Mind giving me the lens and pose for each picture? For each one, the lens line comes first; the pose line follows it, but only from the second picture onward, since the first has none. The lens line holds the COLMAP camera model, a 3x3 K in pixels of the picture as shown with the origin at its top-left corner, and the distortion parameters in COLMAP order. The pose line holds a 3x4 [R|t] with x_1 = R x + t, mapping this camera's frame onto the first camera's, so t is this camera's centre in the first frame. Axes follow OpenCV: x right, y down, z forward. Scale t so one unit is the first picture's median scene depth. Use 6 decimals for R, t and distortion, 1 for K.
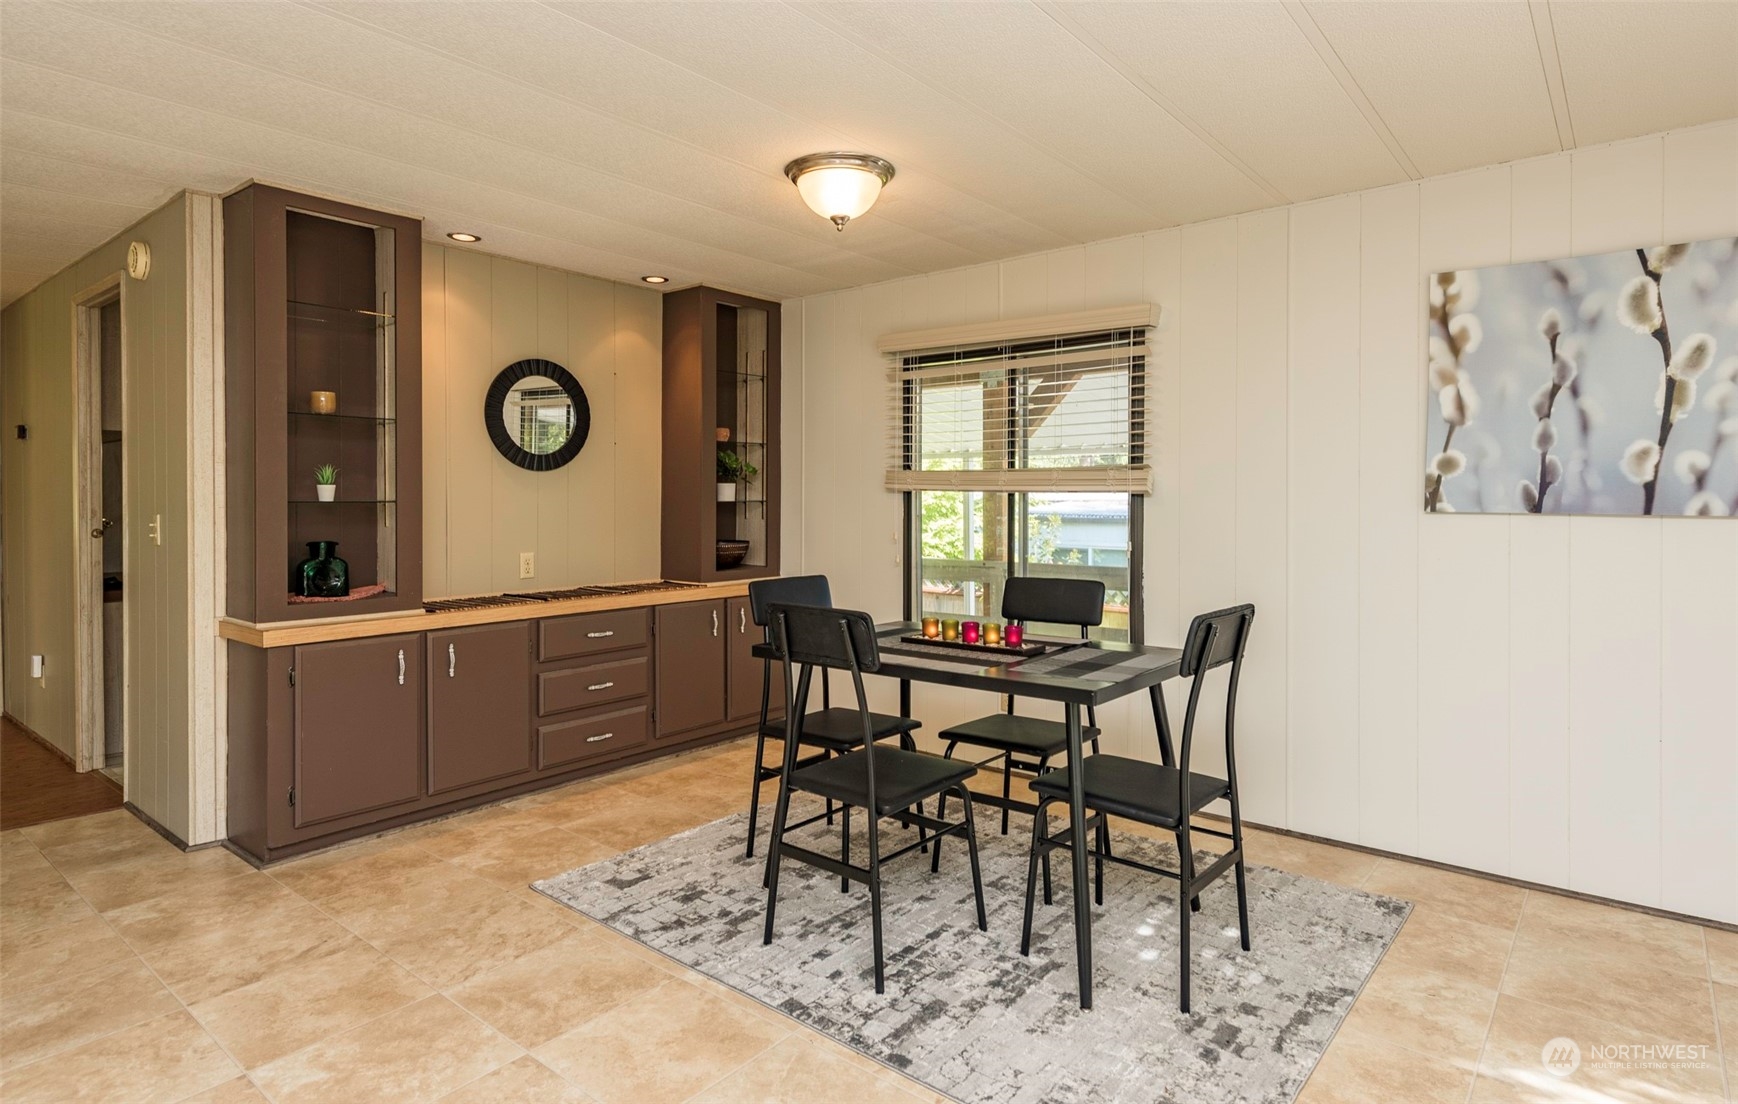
lens RADIAL K [[942.0, 0, 868.7], [0, 942.0, 518.0], [0, 0, 1]] dist [-0.002277, -0.000554]
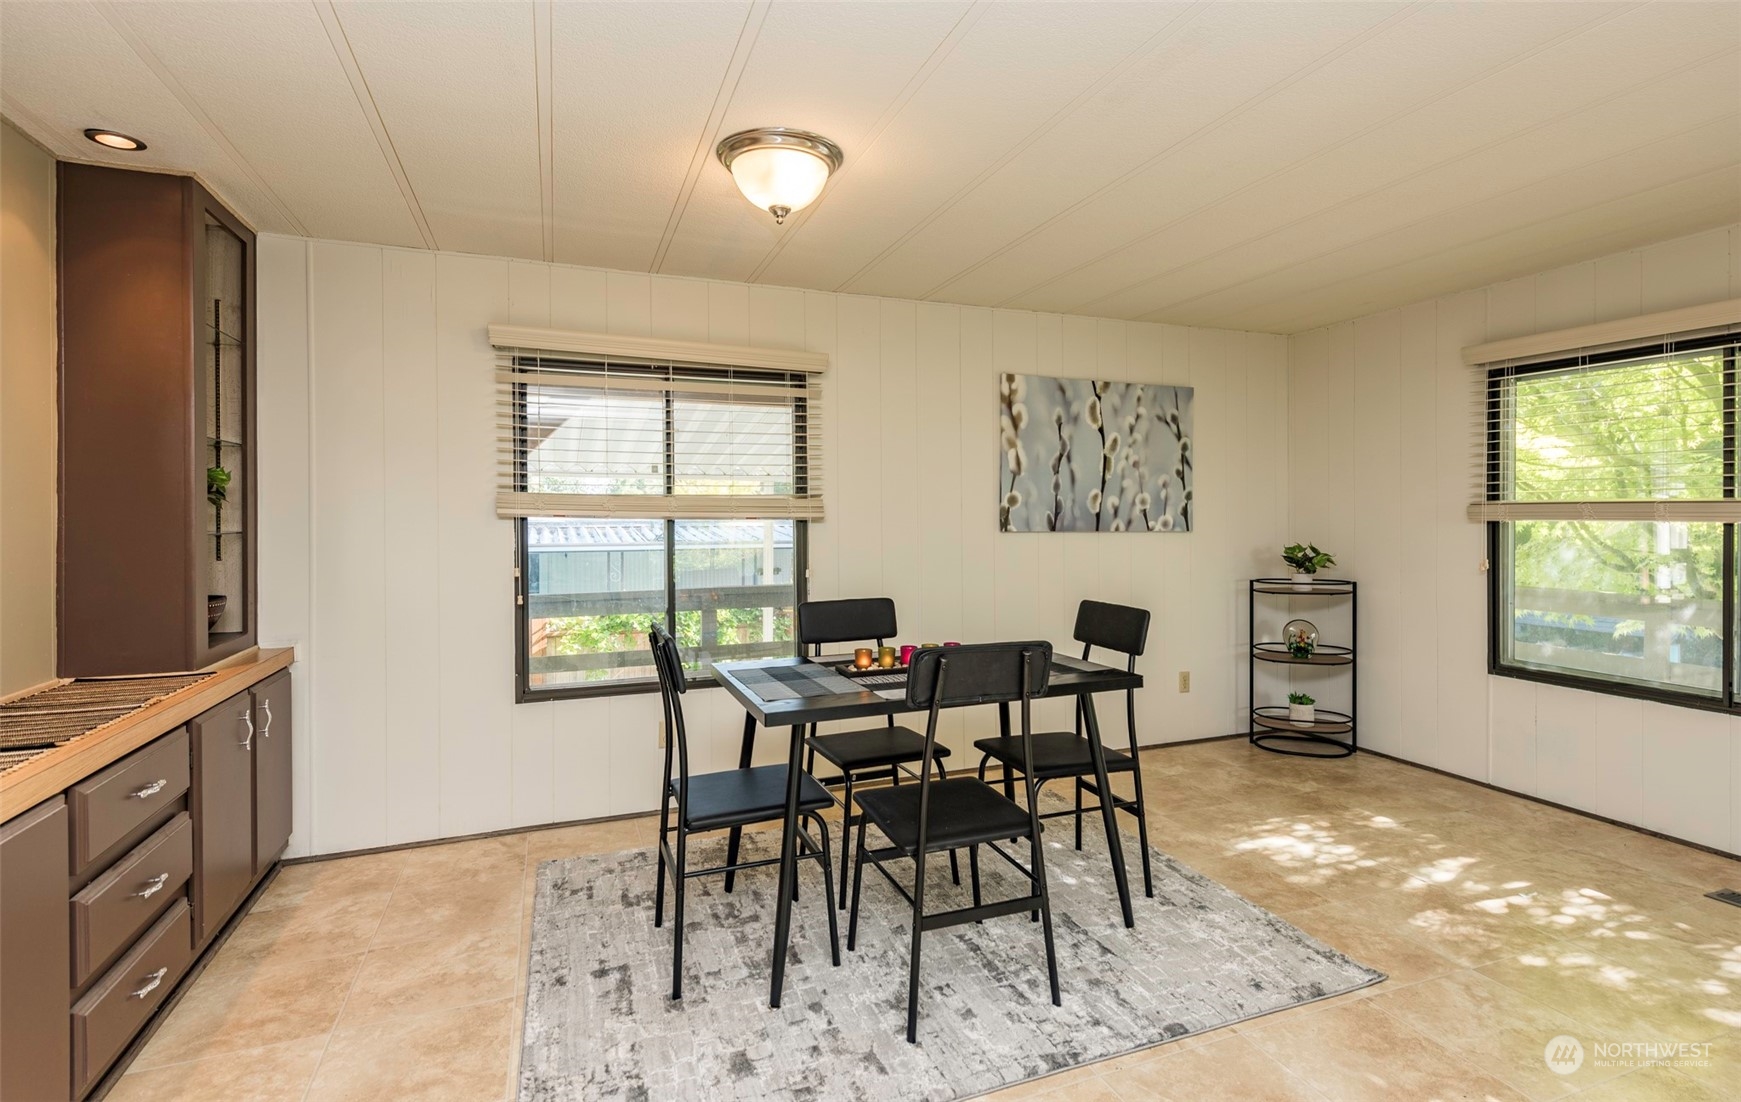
lens RADIAL K [[790.9, 0, 870.5], [0, 790.9, 551.0], [0, 0, 1]] dist [0.001687, -0.000031]
pose [[0.481813, -0.038441, 0.875430, -0.642561], [0.024473, 0.999238, 0.030408, -0.019931], [-0.875932, 0.006774, 0.482387, 0.600452]]
